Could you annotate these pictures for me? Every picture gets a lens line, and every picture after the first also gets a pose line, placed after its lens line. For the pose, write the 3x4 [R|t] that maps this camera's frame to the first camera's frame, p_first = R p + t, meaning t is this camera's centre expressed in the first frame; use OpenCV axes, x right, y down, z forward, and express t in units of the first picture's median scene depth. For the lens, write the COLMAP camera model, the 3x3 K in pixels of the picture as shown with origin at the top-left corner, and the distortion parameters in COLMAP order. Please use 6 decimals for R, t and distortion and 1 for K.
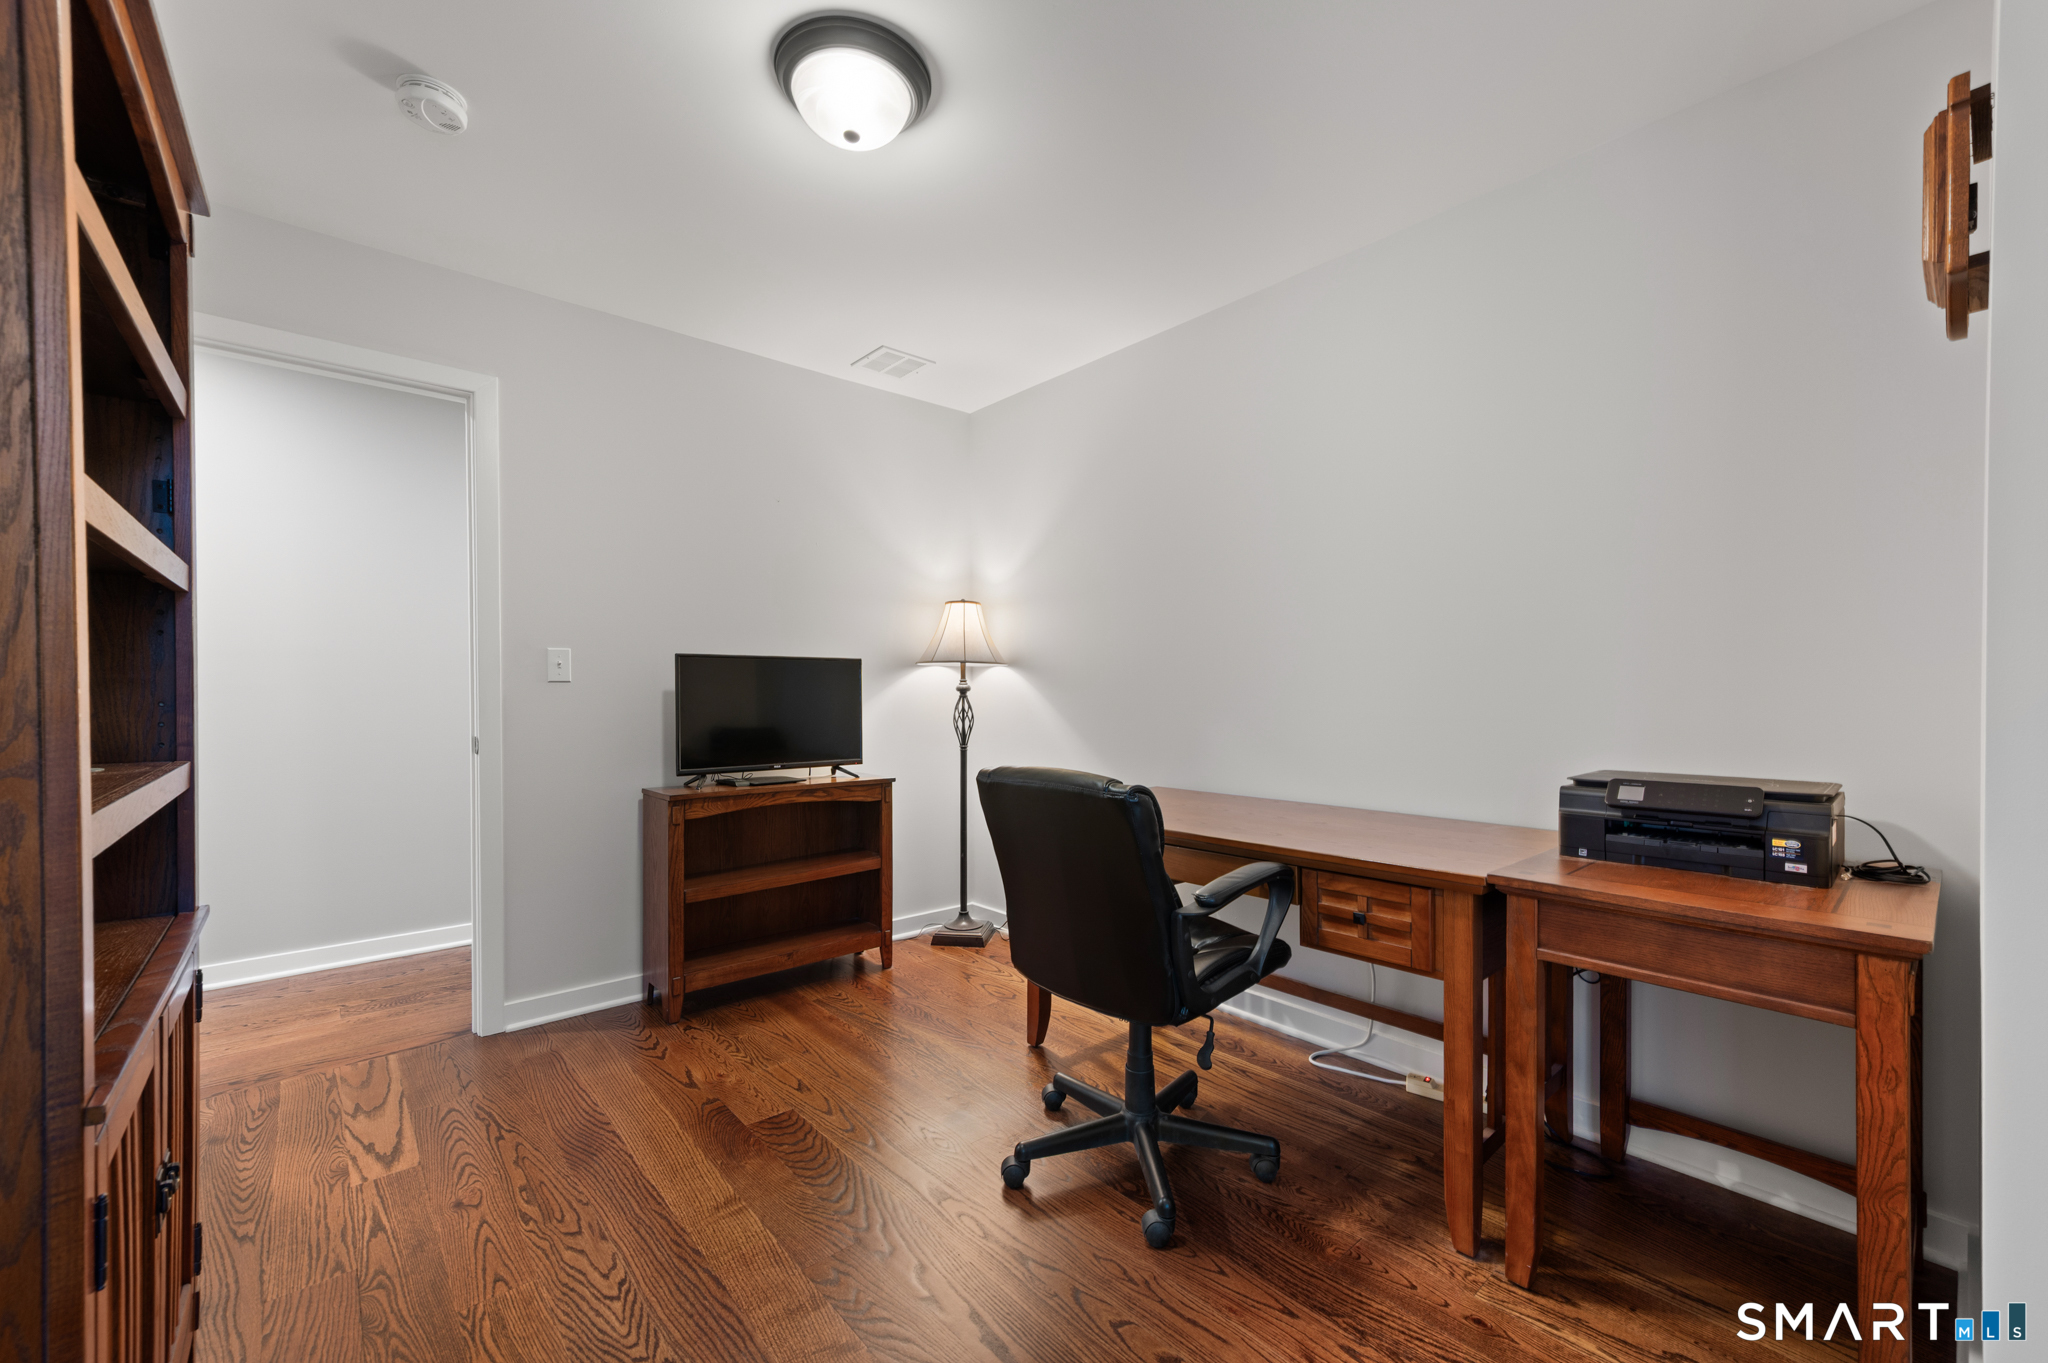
lens RADIAL K [[823.7, 0, 1022.7], [0, 823.7, 689.7], [0, 0, 1]] dist [0.000159, 0.000506]
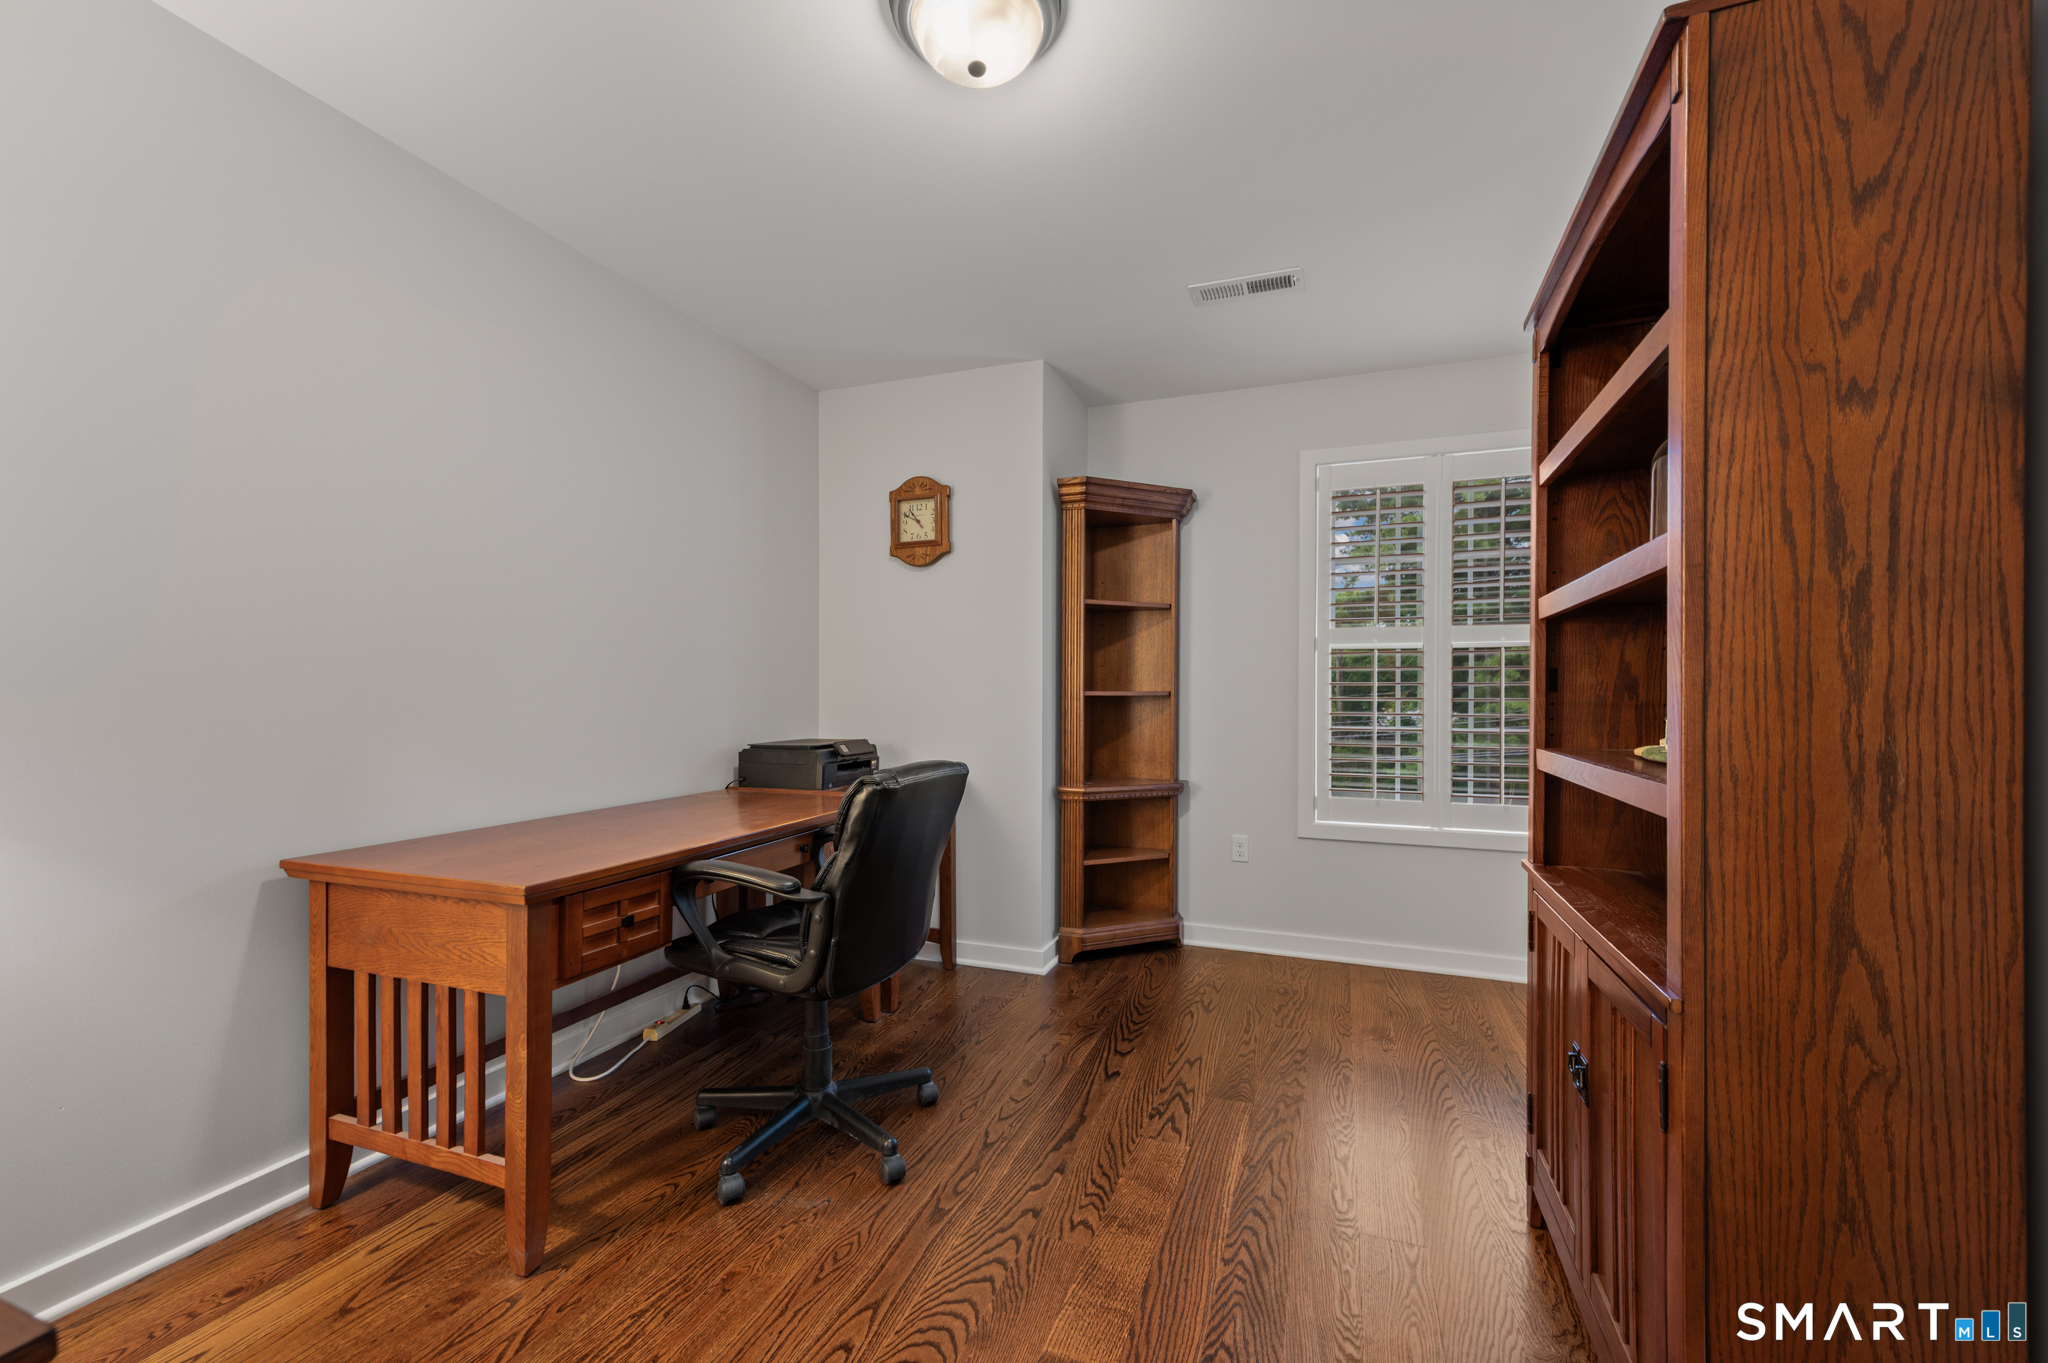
lens RADIAL K [[823.7, 0, 1033.8], [0, 823.7, 687.6], [0, 0, 1]] dist [0.000159, 0.000506]
pose [[-0.483841, 0.004553, 0.875144, -1.224720], [-0.002330, 0.999976, -0.006491, -0.006268], [-0.875153, -0.005180, -0.483819, 1.662909]]
